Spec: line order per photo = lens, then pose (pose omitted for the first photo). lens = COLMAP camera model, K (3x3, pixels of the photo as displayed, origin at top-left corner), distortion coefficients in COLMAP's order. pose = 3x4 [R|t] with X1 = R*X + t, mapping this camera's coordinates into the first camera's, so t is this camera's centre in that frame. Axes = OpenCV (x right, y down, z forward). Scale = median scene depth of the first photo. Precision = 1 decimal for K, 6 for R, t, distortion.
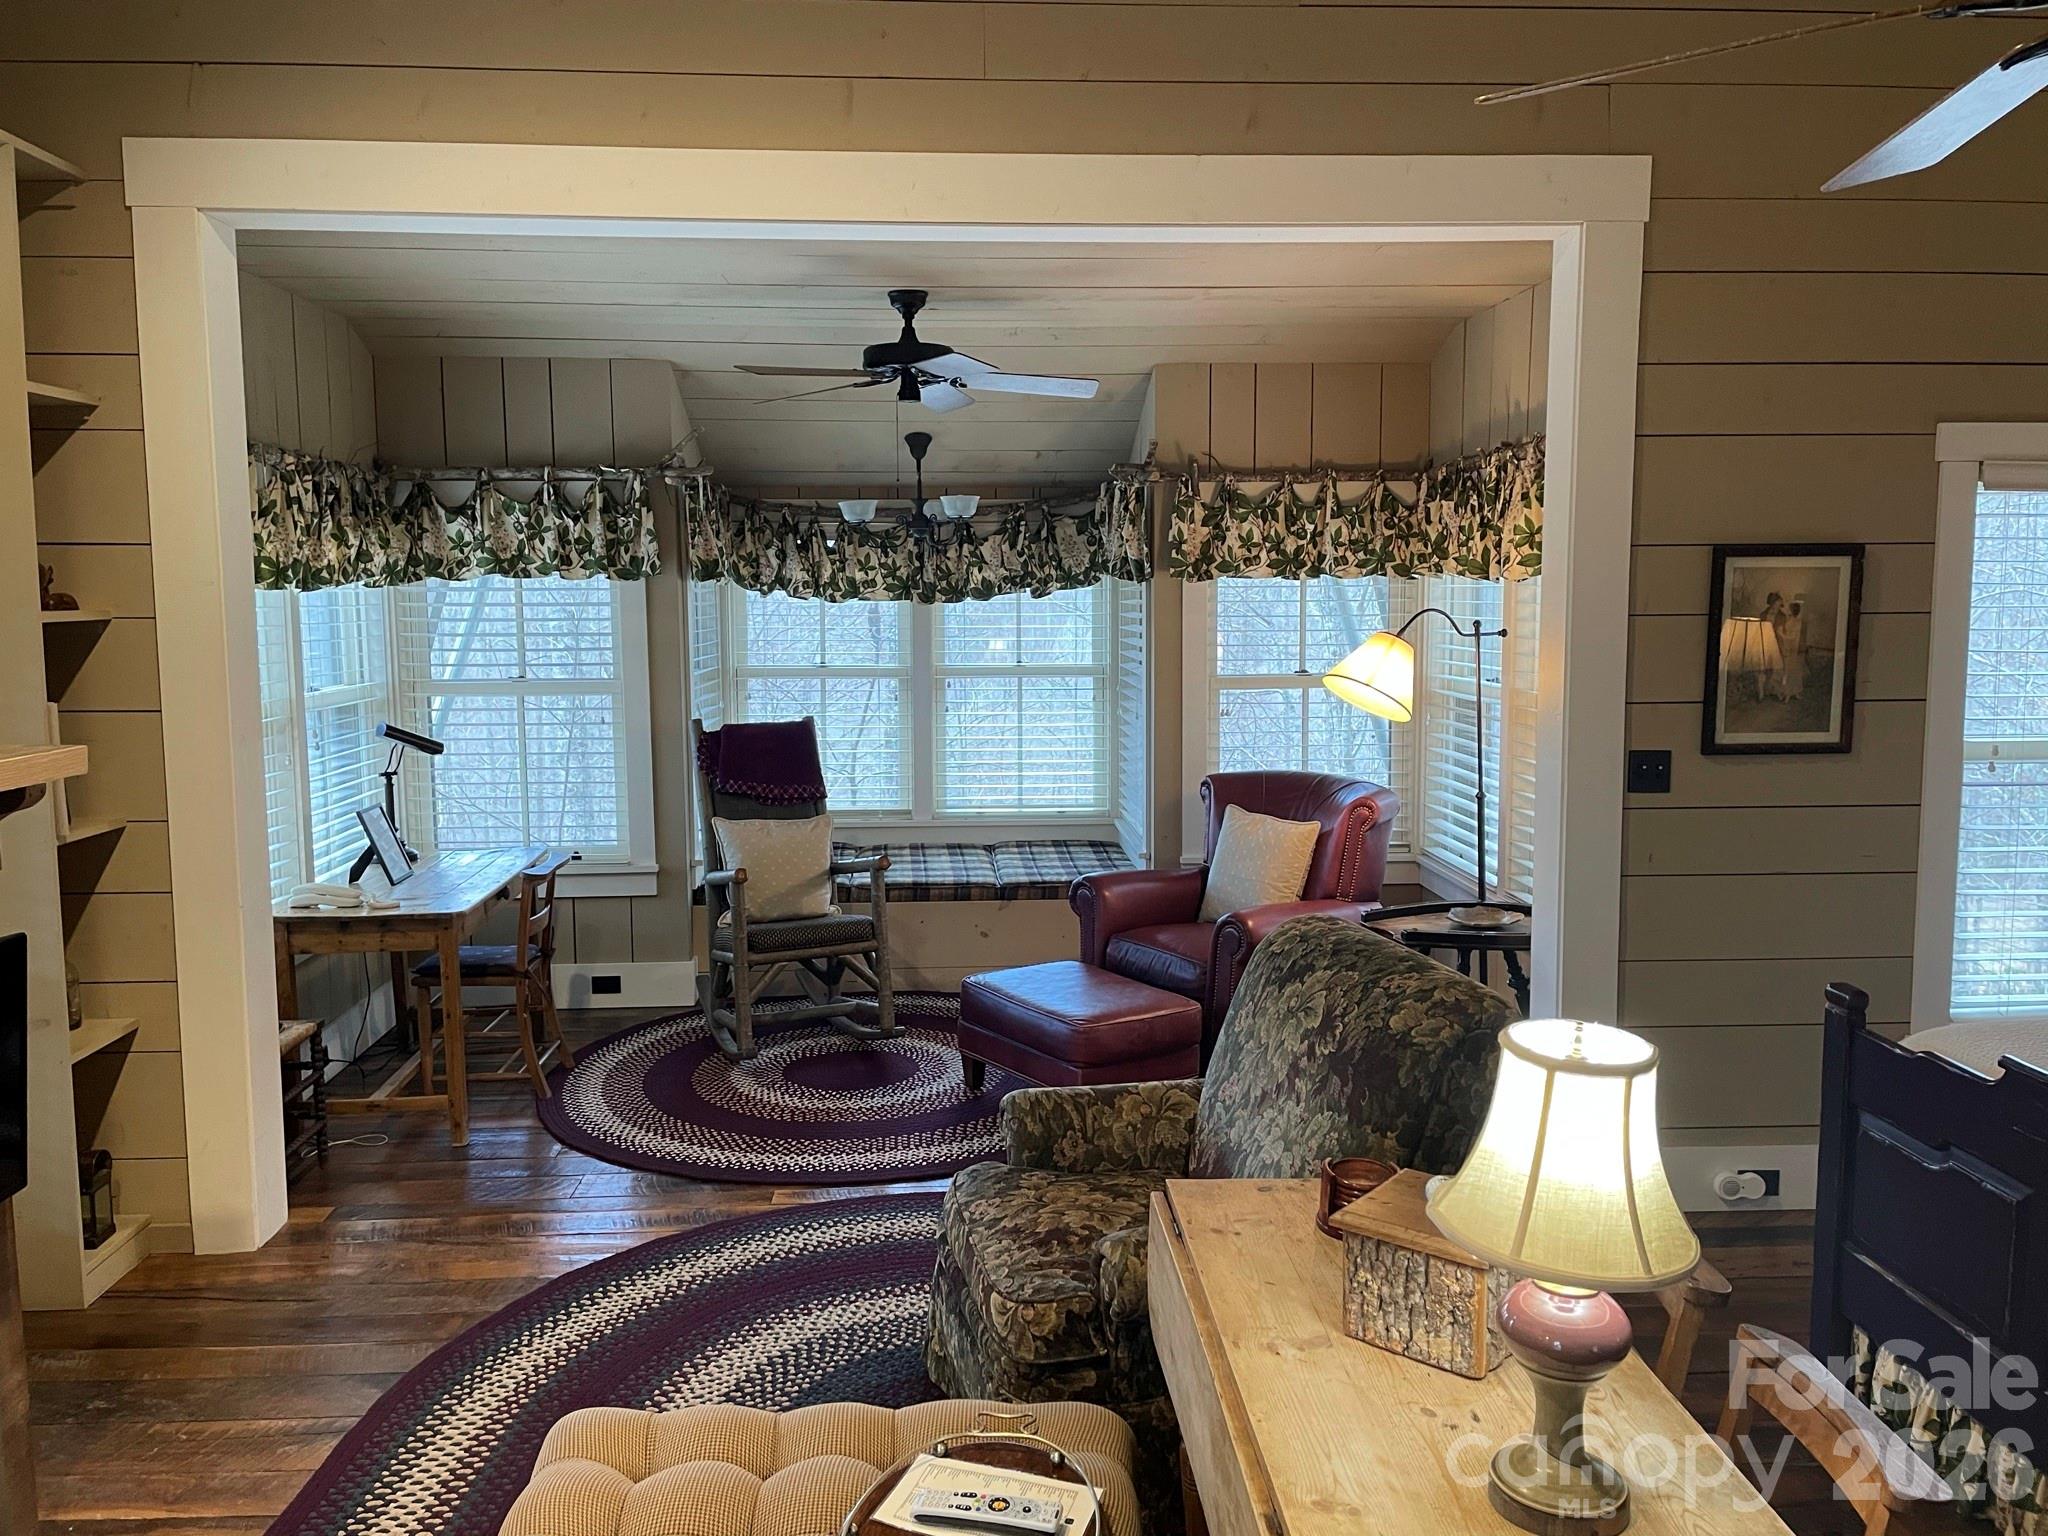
lens RADIAL K [[1541.9, 0, 1024.8], [0, 1541.9, 751.5], [0, 0, 1]] dist [0.059671, -0.029708]
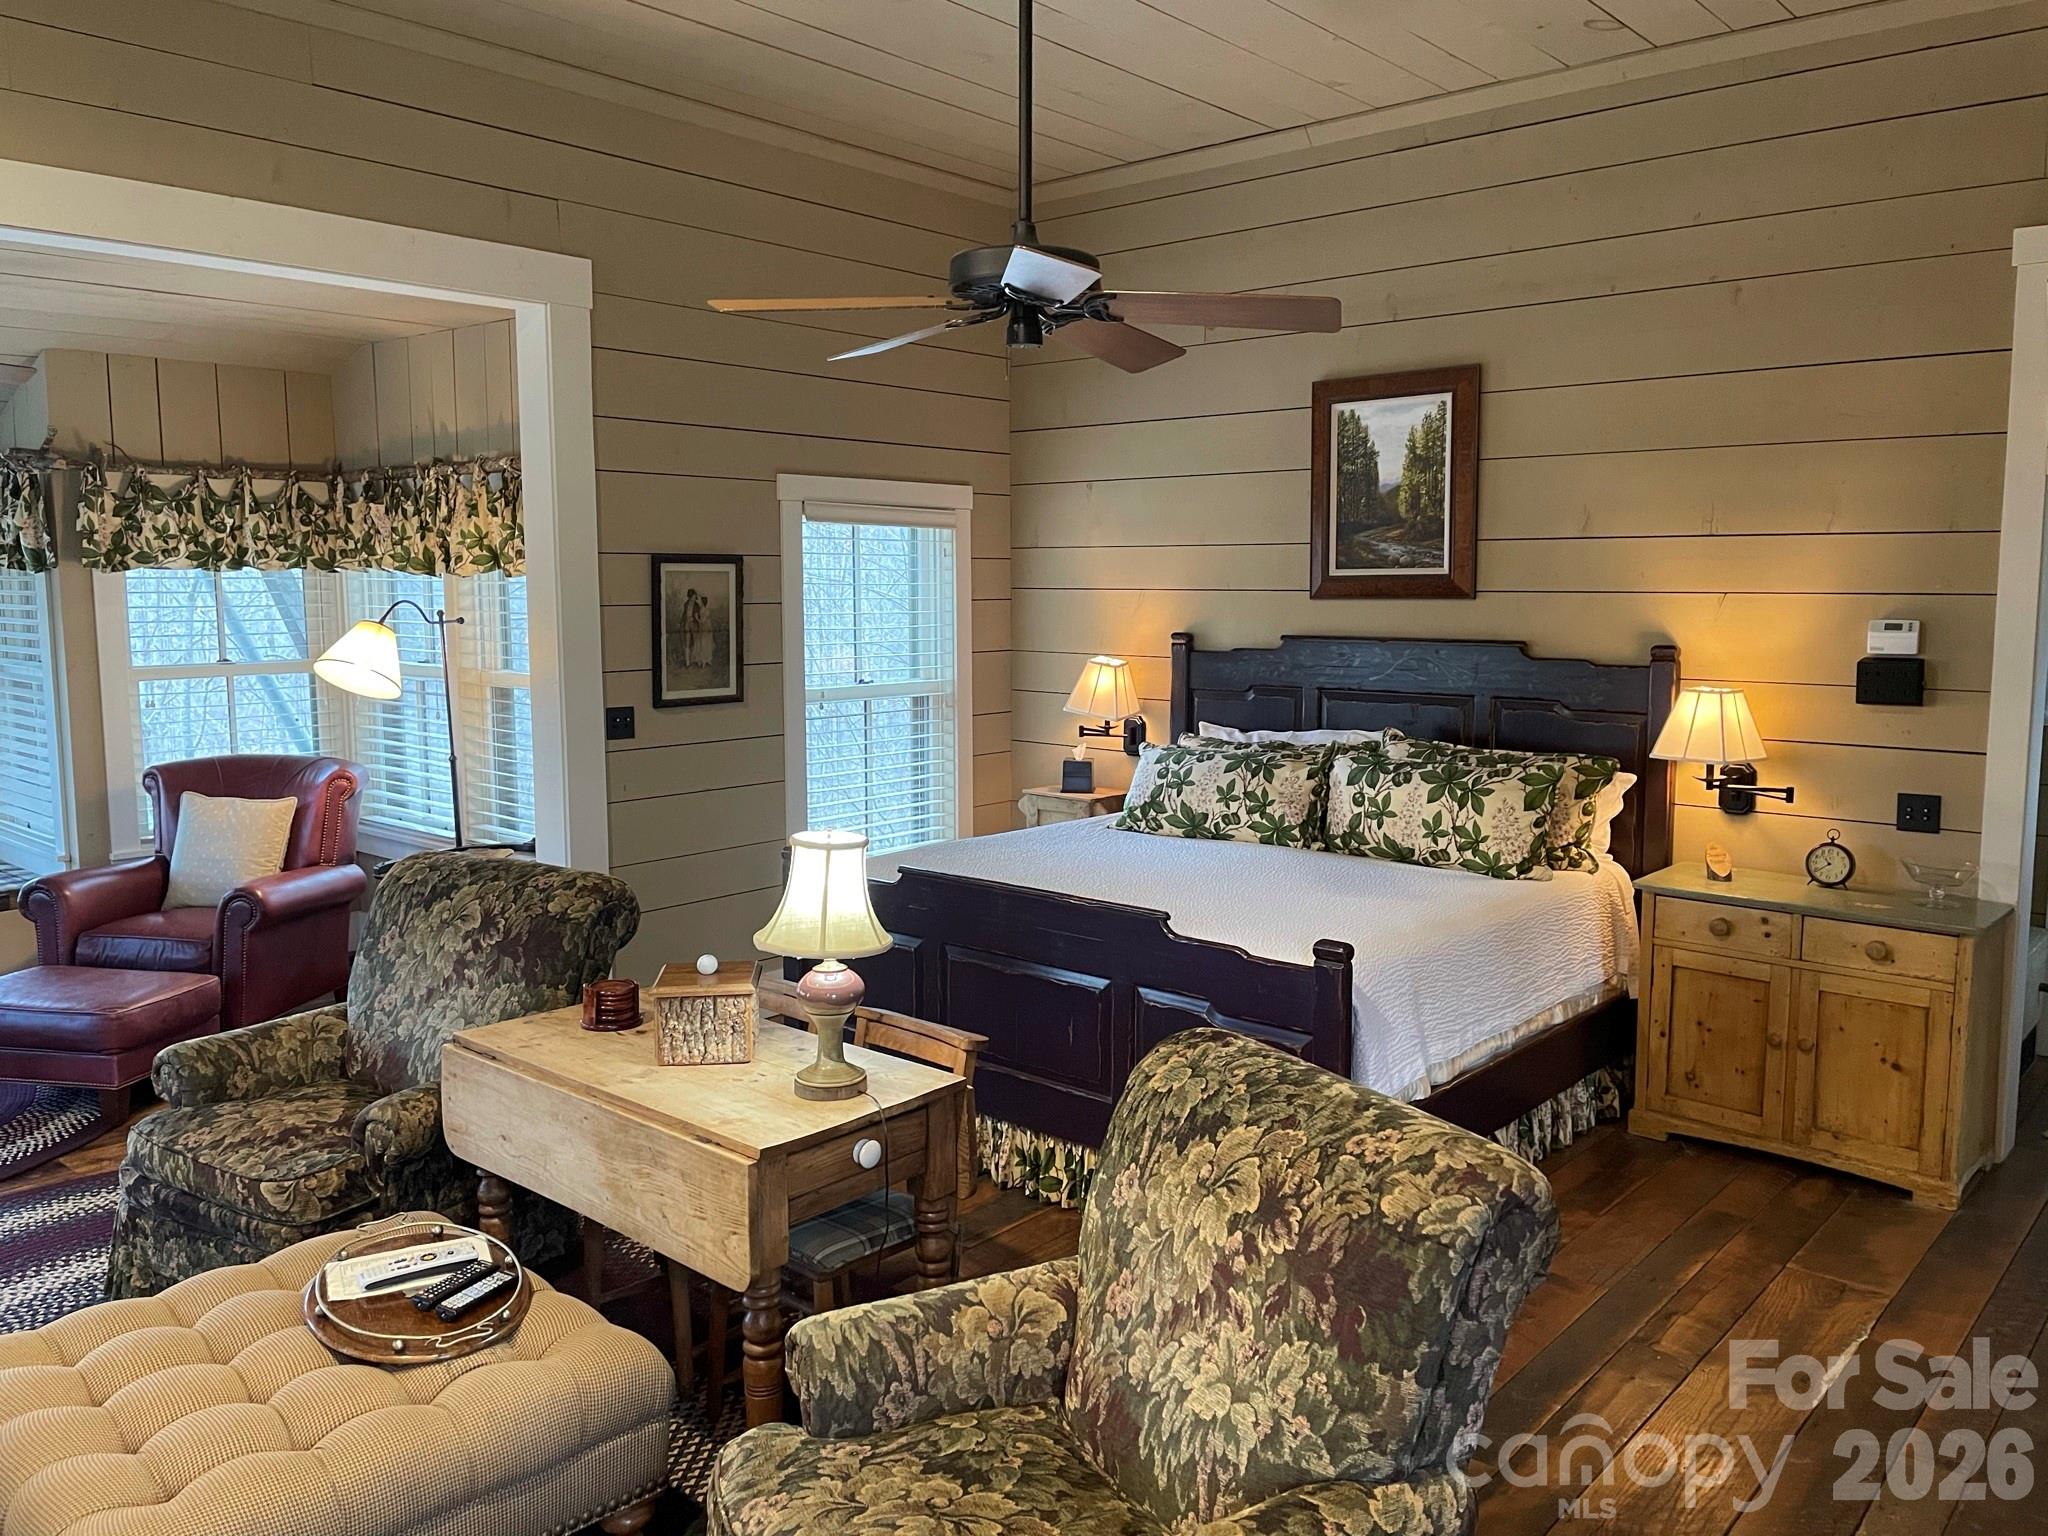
lens RADIAL K [[1541.9, 0, 1027.8], [0, 1541.9, 766.6], [0, 0, 1]] dist [0.059671, -0.029708]
pose [[0.700402, -0.084023, 0.708786, -0.229630], [0.071589, 0.996309, 0.047366, 0.009297], [-0.710149, 0.017566, 0.703832, -0.138667]]
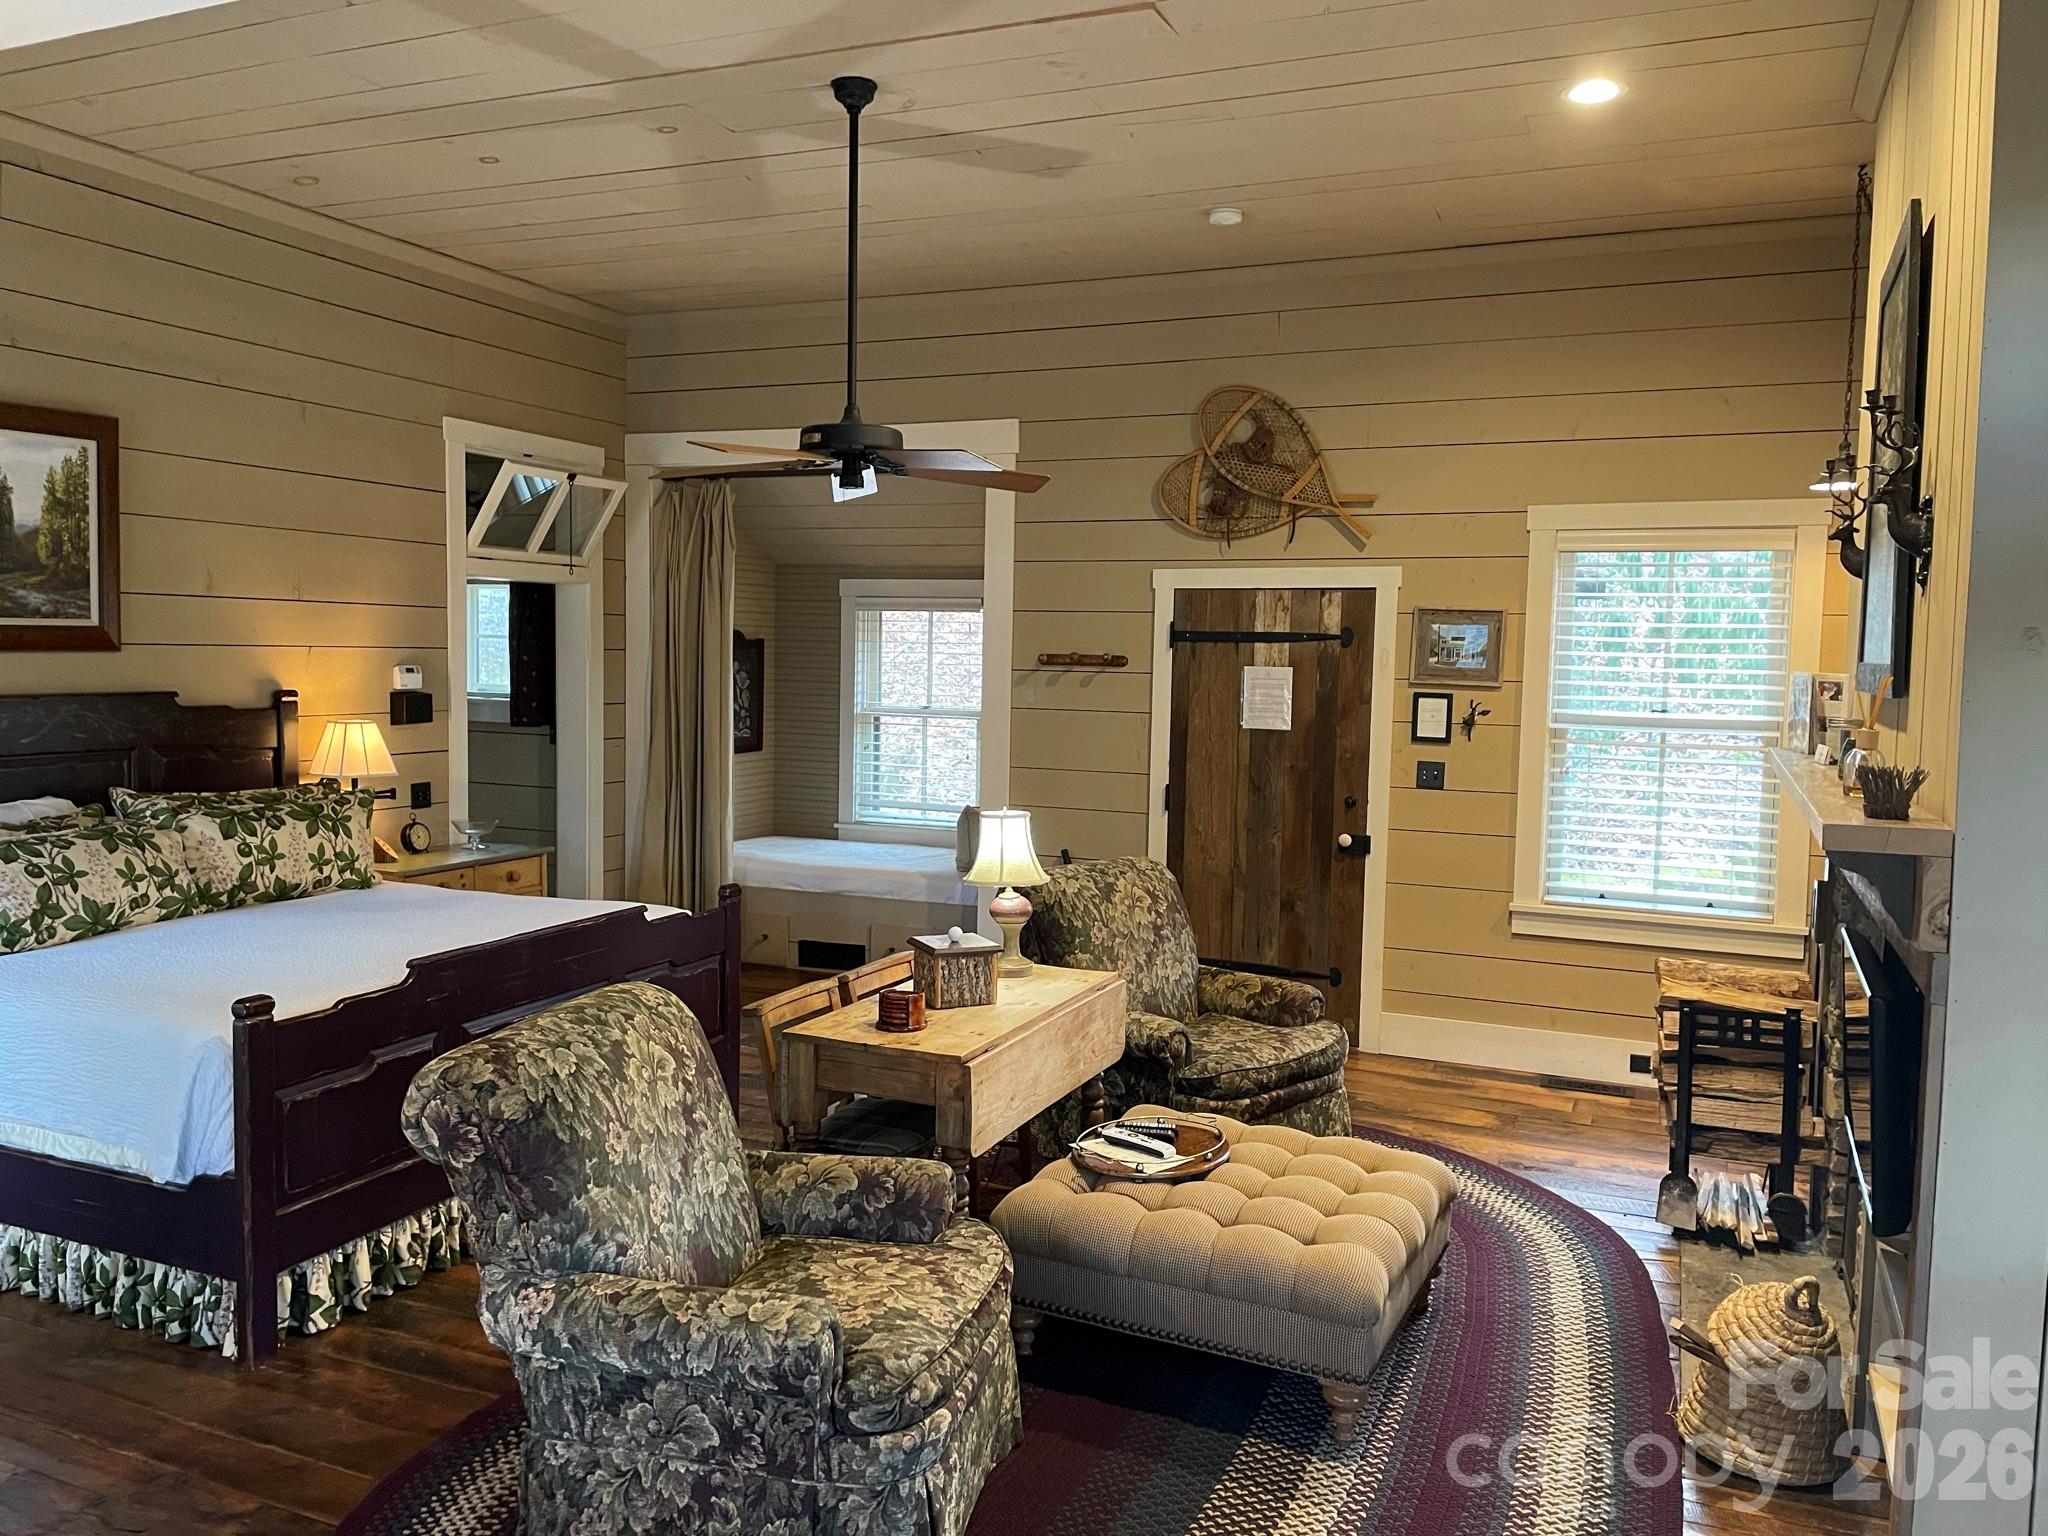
lens RADIAL K [[1541.9, 0, 1027.4], [0, 1541.9, 761.3], [0, 0, 1]] dist [0.059671, -0.029708]
pose [[-0.892405, -0.045875, 0.448897, -0.290952], [0.032397, 0.985738, 0.165142, -0.125482], [-0.450071, 0.161917, -0.878191, 1.157154]]
